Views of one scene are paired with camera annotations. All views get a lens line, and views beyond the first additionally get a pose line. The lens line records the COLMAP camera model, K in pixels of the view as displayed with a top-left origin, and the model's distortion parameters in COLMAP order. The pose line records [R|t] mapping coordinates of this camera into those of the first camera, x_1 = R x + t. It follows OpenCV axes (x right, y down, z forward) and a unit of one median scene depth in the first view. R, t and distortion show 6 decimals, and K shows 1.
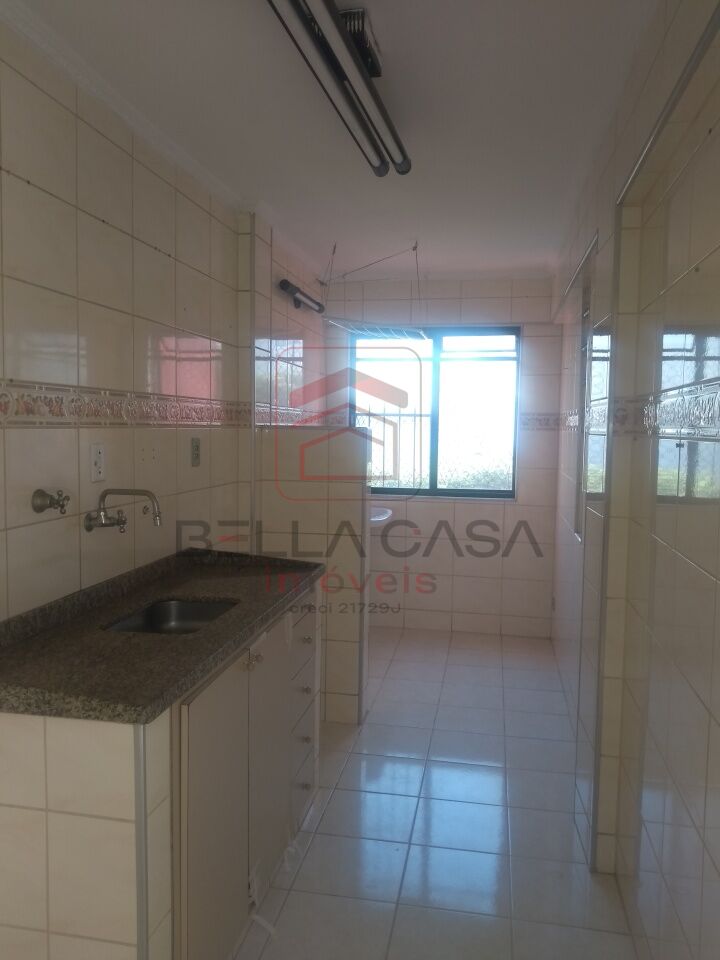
lens RADIAL K [[734.4, 0, 360.0], [0, 734.4, 480.0], [0, 0, 1]] dist [0.052713, -0.103314]
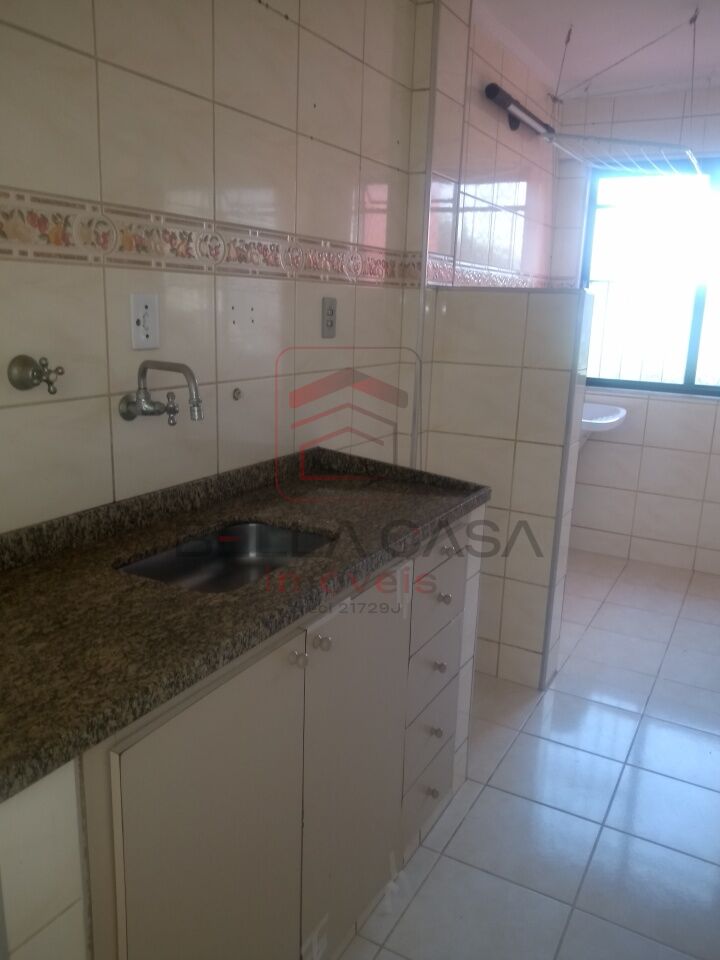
lens RADIAL K [[734.4, 0, 360.0], [0, 734.4, 480.0], [0, 0, 1]] dist [0.052713, -0.103314]
pose [[0.945367, 0.090790, -0.313111, 0.062212], [-0.041812, 0.986273, 0.159739, 0.003691], [0.323316, -0.137920, 0.936186, 0.377372]]
